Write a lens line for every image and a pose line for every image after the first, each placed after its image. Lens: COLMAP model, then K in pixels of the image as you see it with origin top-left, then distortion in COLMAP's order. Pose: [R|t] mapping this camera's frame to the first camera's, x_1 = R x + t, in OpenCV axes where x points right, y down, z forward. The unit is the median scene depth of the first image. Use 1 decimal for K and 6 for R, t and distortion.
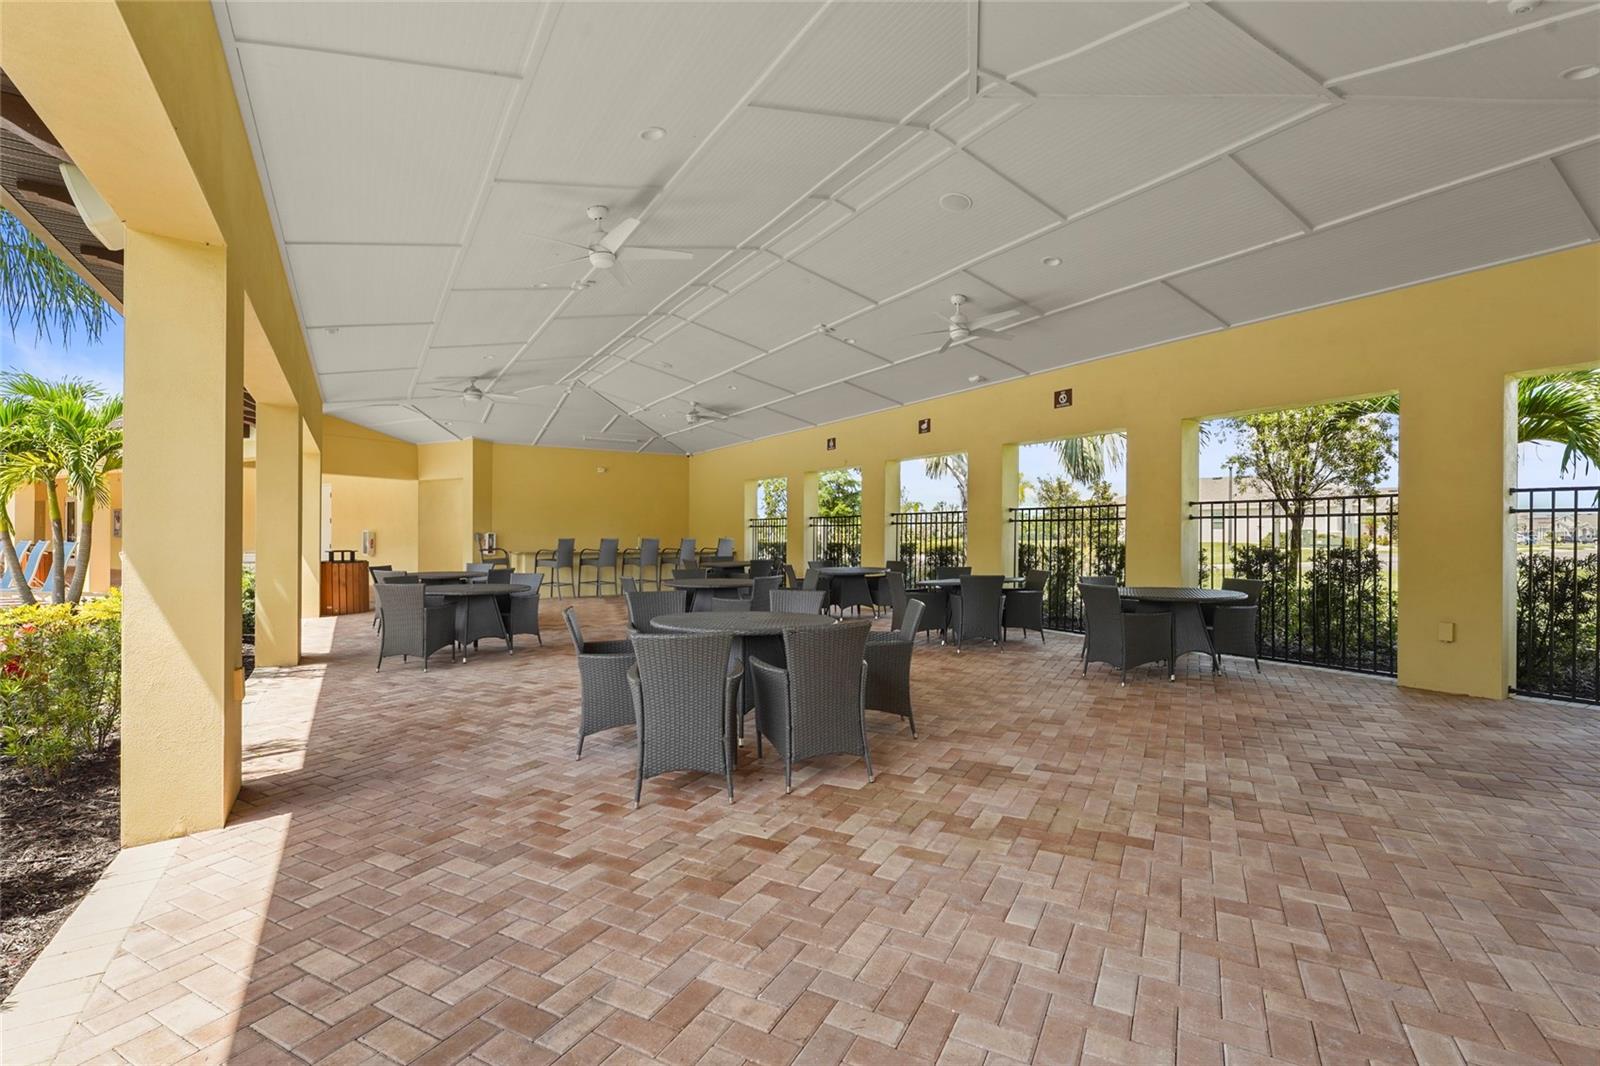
lens RADIAL K [[718.4, 0, 798.4], [0, 718.4, 534.1], [0, 0, 1]] dist [-0.001273, 0.000049]
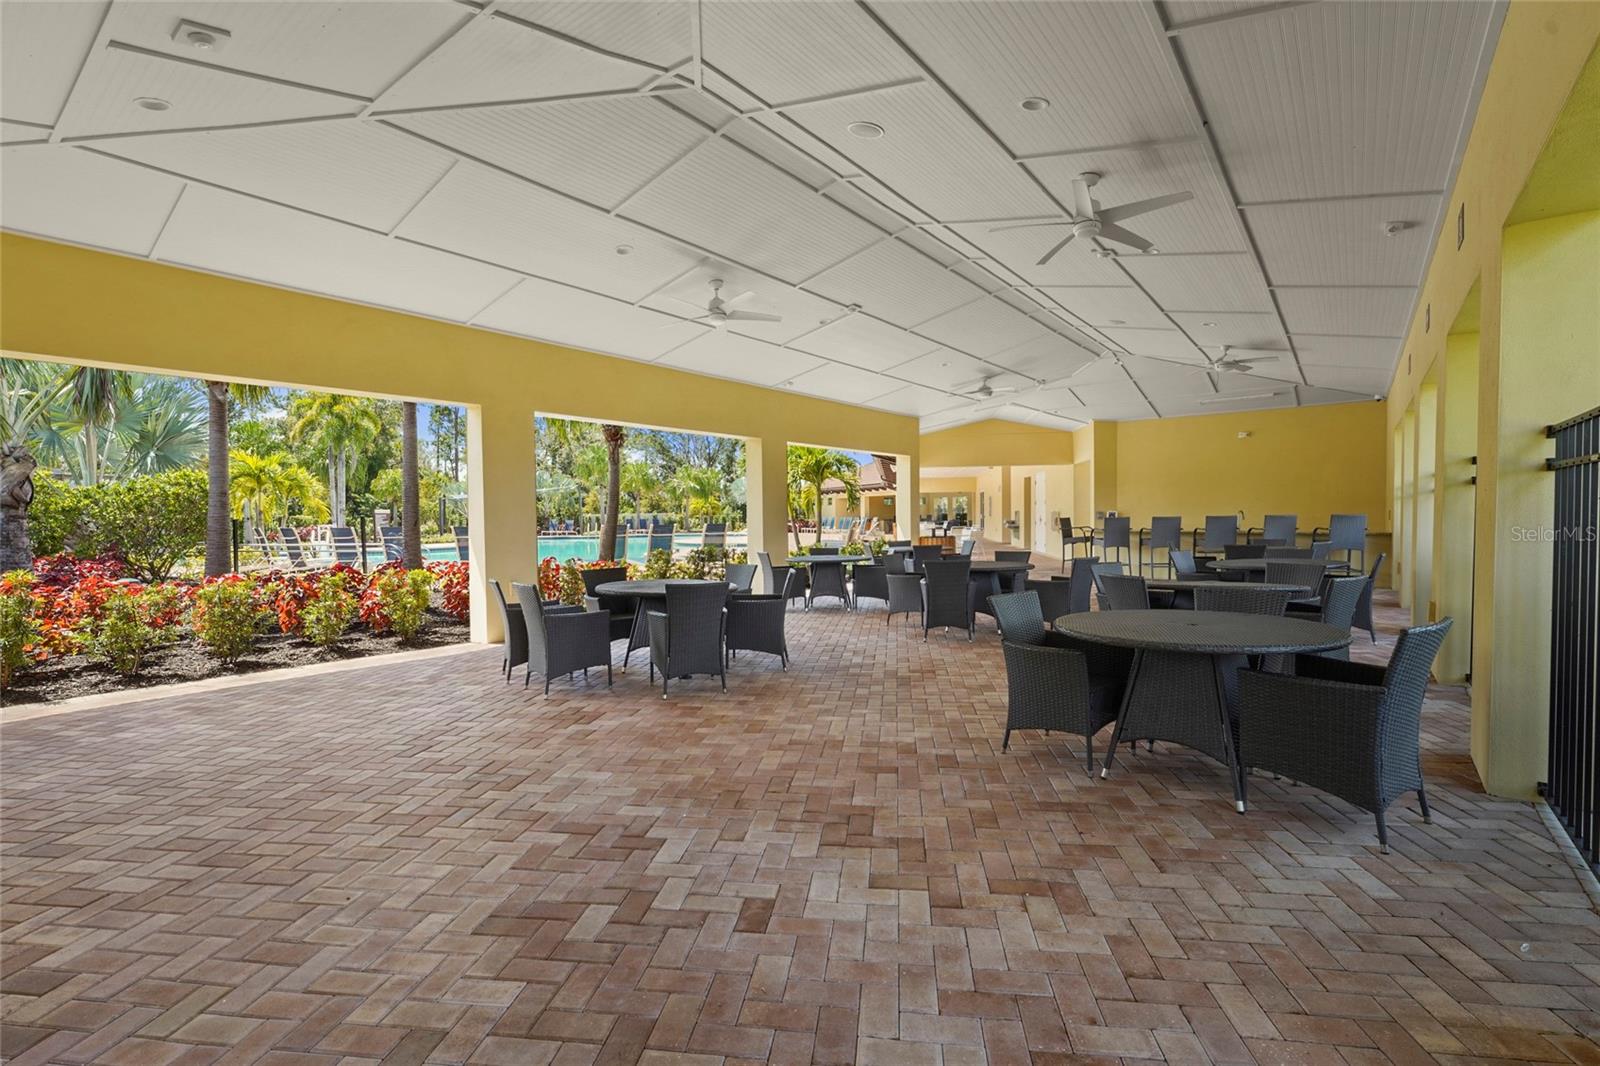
lens RADIAL K [[718.4, 0, 803.1], [0, 718.4, 534.7], [0, 0, 1]] dist [-0.001273, 0.000049]
pose [[0.353751, 0.017669, -0.935173, 1.451070], [0.017500, 0.999522, 0.025505, -0.006752], [0.935176, -0.025388, 0.353273, 0.888809]]
